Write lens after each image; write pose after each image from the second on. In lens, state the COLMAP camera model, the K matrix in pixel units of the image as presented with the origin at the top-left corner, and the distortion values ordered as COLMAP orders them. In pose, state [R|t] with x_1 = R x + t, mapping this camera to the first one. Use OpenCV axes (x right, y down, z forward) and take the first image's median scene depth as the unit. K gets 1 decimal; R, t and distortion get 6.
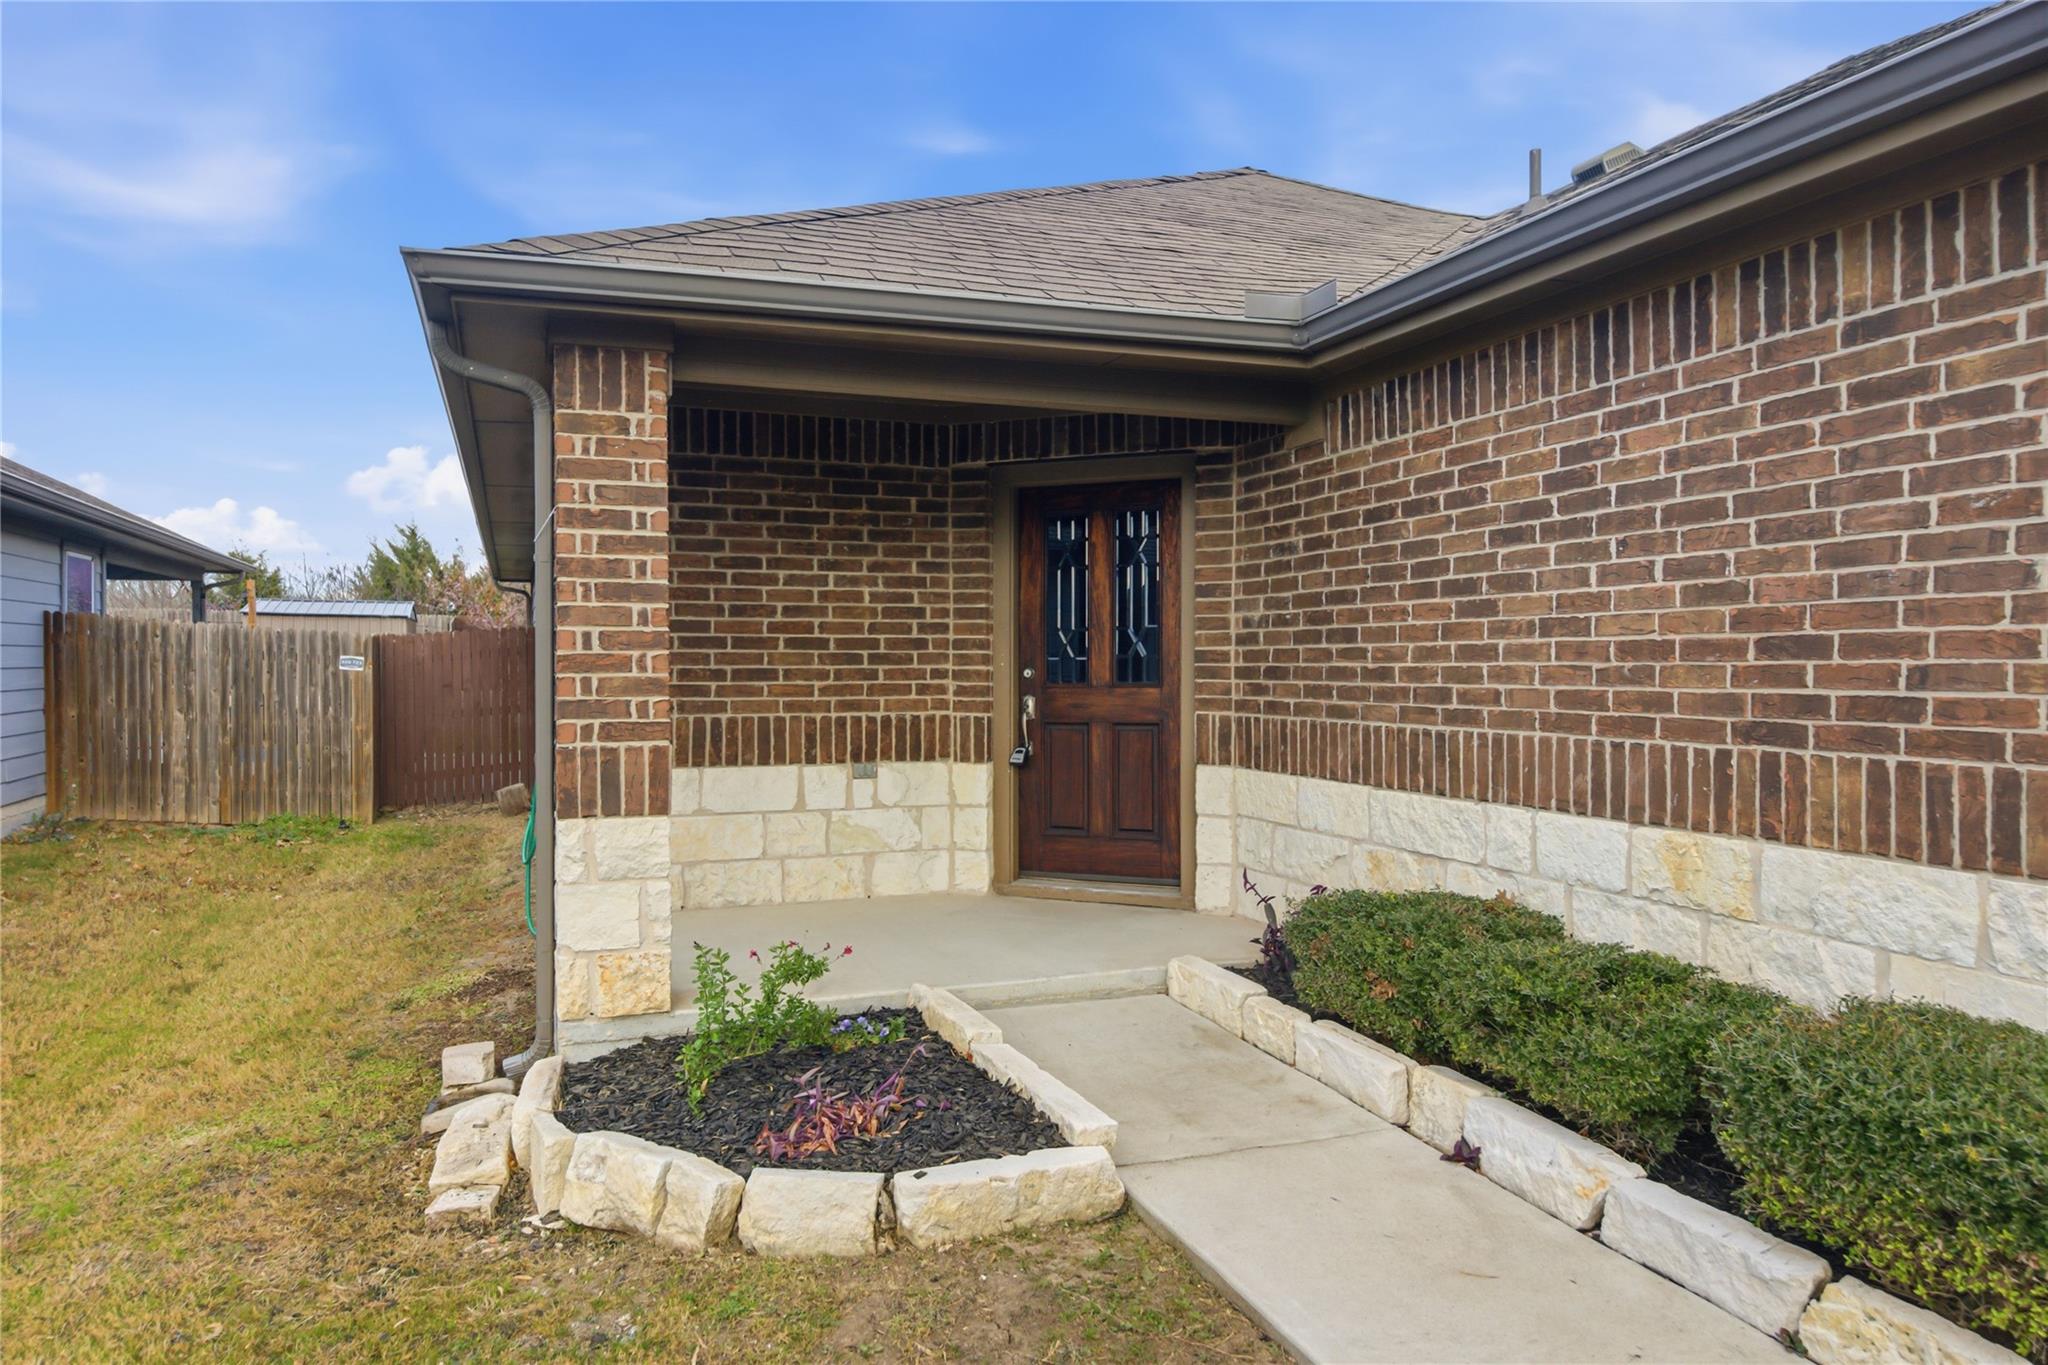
lens RADIAL K [[1422.1, 0, 1024.4], [0, 1422.1, 675.5], [0, 0, 1]] dist [0.007149, -0.002702]
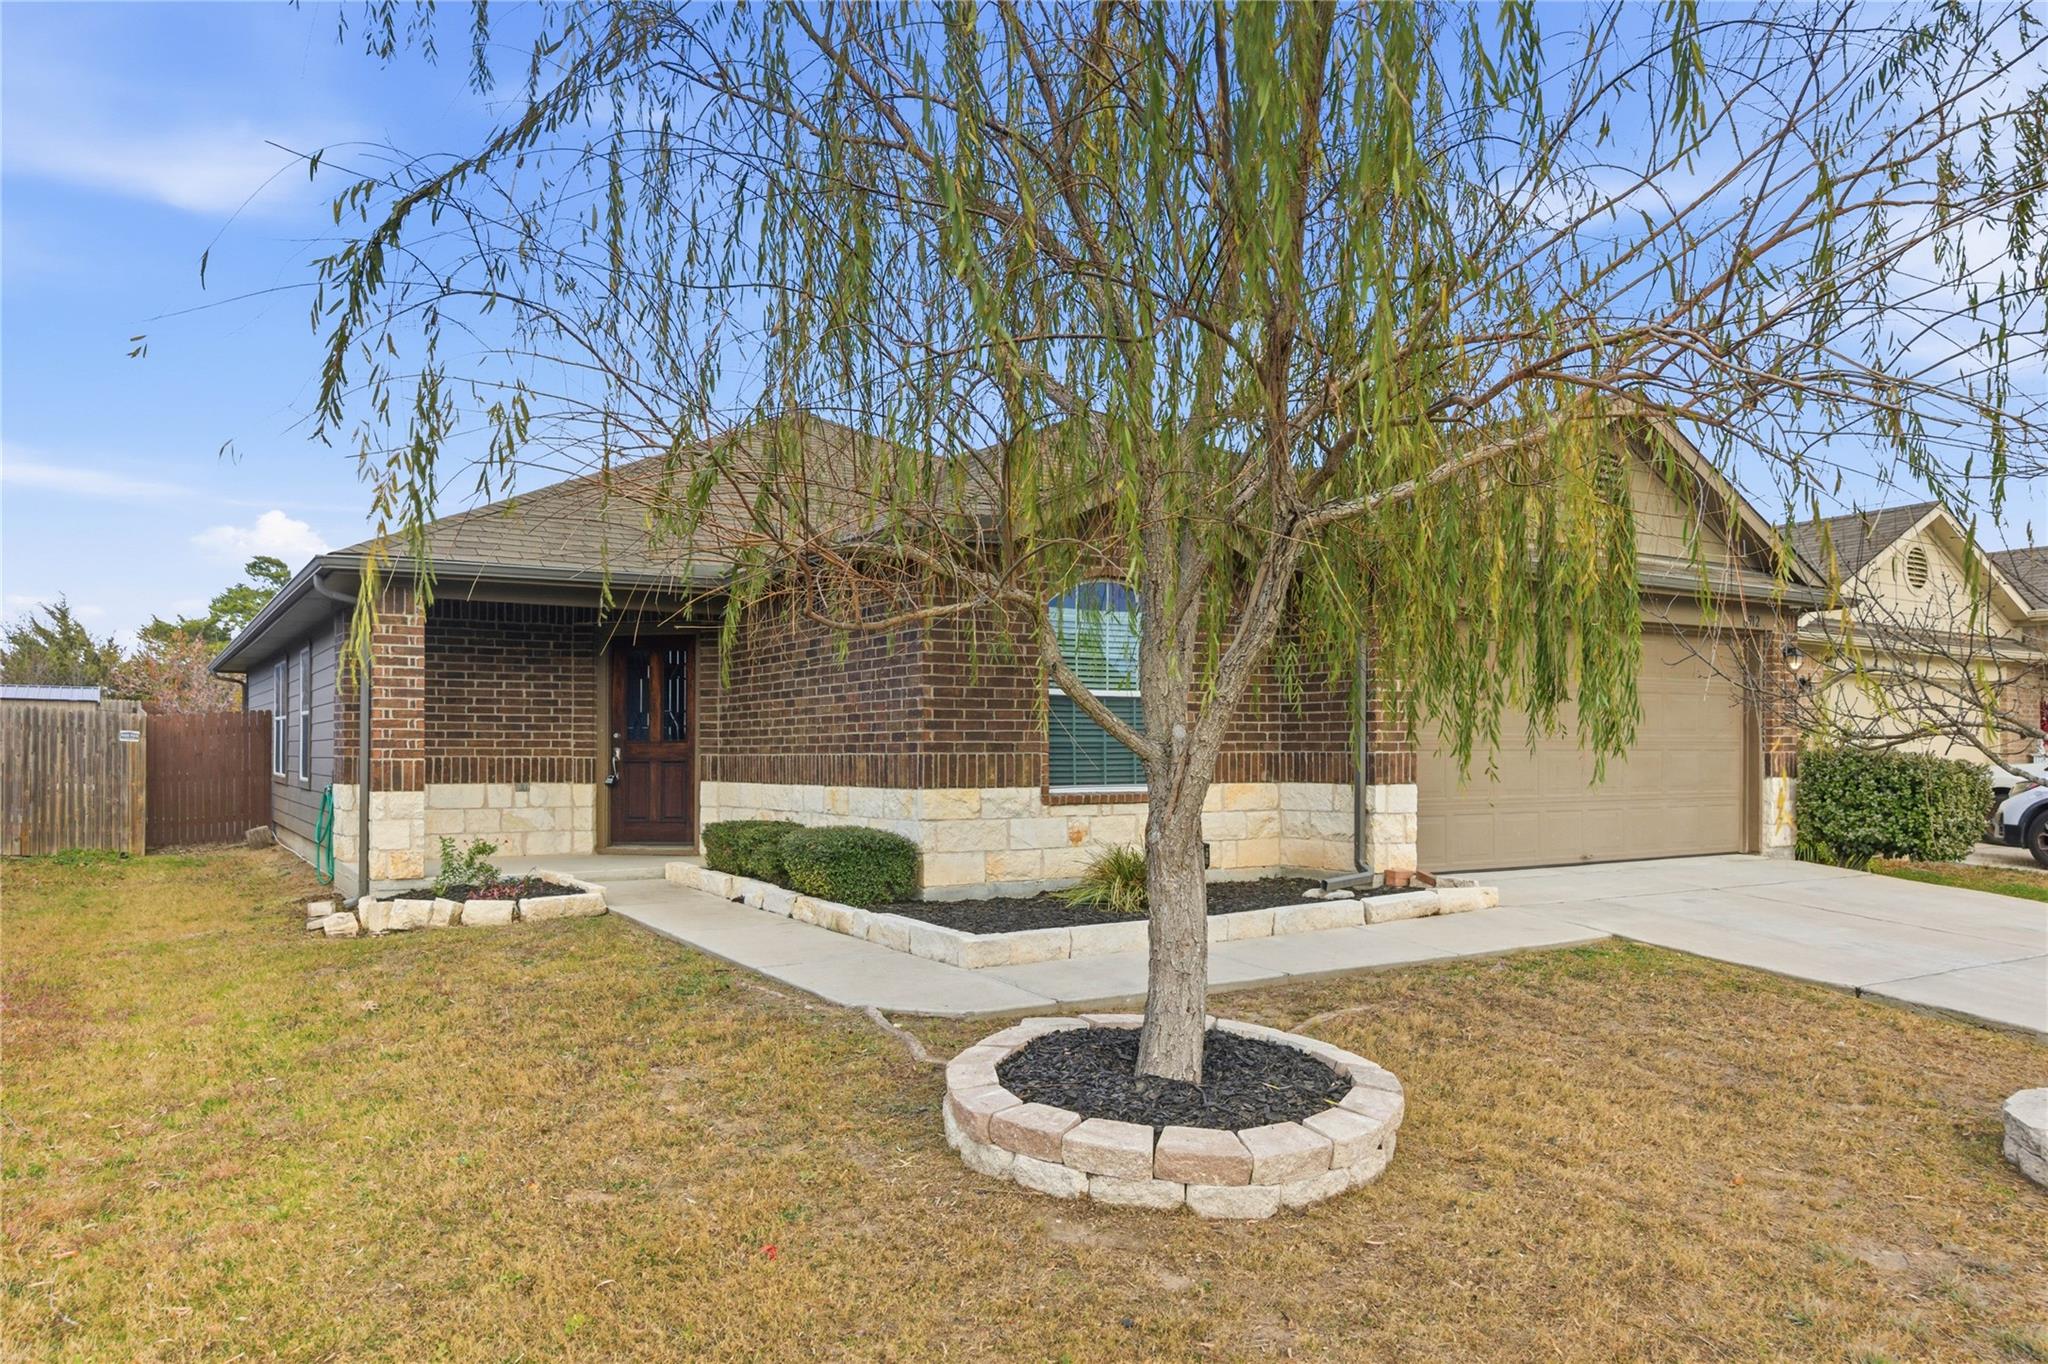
lens RADIAL K [[1422.1, 0, 1059.4], [0, 1422.1, 732.6], [0, 0, 1]] dist [0.007149, -0.002702]
pose [[0.974508, 0.003757, 0.224320, 0.157719], [0.001509, 0.999727, -0.023302, 0.040798], [-0.224347, 0.023047, 0.974237, -0.995083]]
